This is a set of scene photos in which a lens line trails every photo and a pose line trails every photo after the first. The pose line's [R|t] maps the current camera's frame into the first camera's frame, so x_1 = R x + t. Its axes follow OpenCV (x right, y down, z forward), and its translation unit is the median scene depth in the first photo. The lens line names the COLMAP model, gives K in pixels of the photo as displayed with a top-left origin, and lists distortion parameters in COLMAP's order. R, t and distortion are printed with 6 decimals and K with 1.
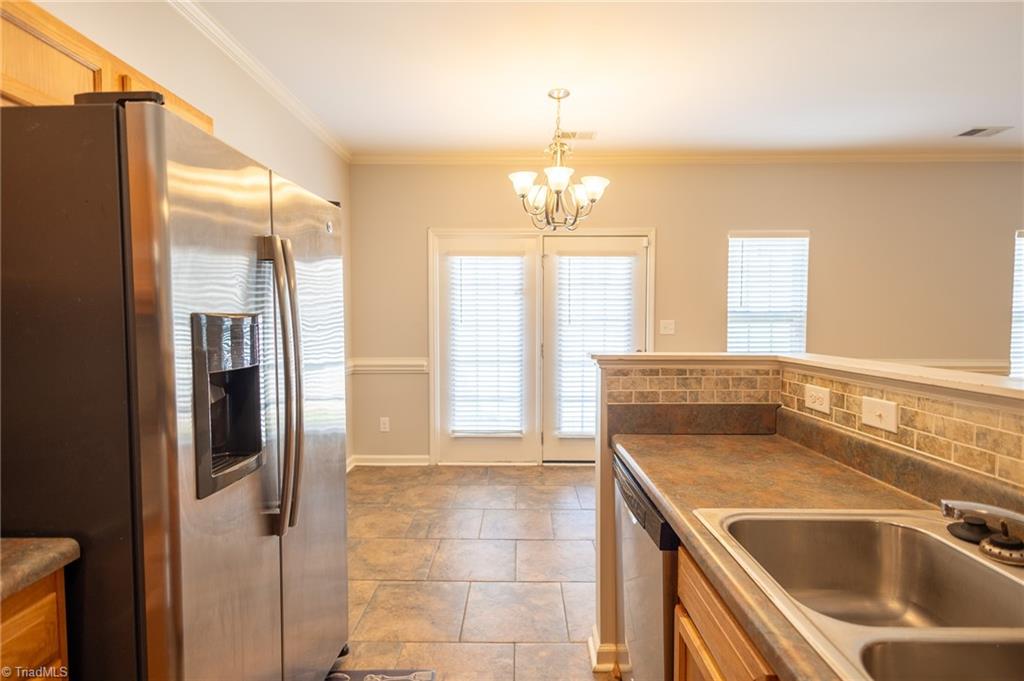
lens RADIAL K [[471.8, 0, 513.4], [0, 471.8, 339.5], [0, 0, 1]] dist [0.003755, -0.000671]
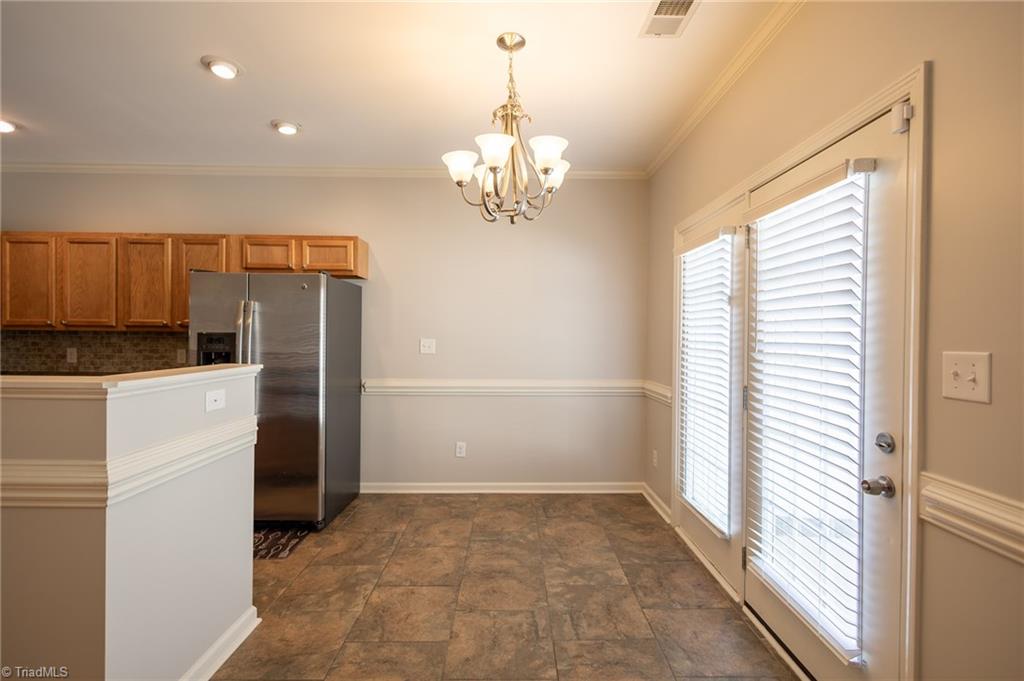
lens RADIAL K [[471.8, 0, 515.7], [0, 471.8, 339.6], [0, 0, 1]] dist [0.003755, -0.000671]
pose [[0.030672, 0.011833, -0.999459, 0.611755], [-0.053364, 0.998523, 0.010184, -0.036514], [0.998104, 0.053022, 0.031258, 0.720397]]
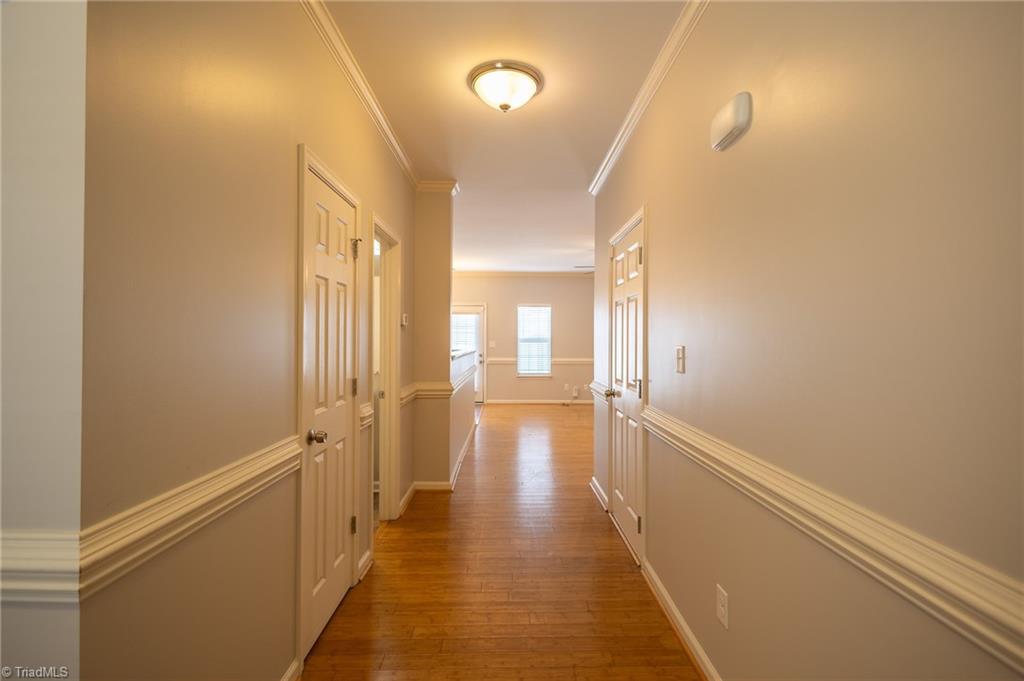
lens RADIAL K [[471.8, 0, 511.2], [0, 471.8, 342.9], [0, 0, 1]] dist [0.003755, -0.000671]
pose [[0.999727, 0.004734, 0.022881, 0.368750], [-0.003941, 0.999394, -0.034570, 0.048174], [-0.023031, 0.034471, 0.999140, -1.361908]]
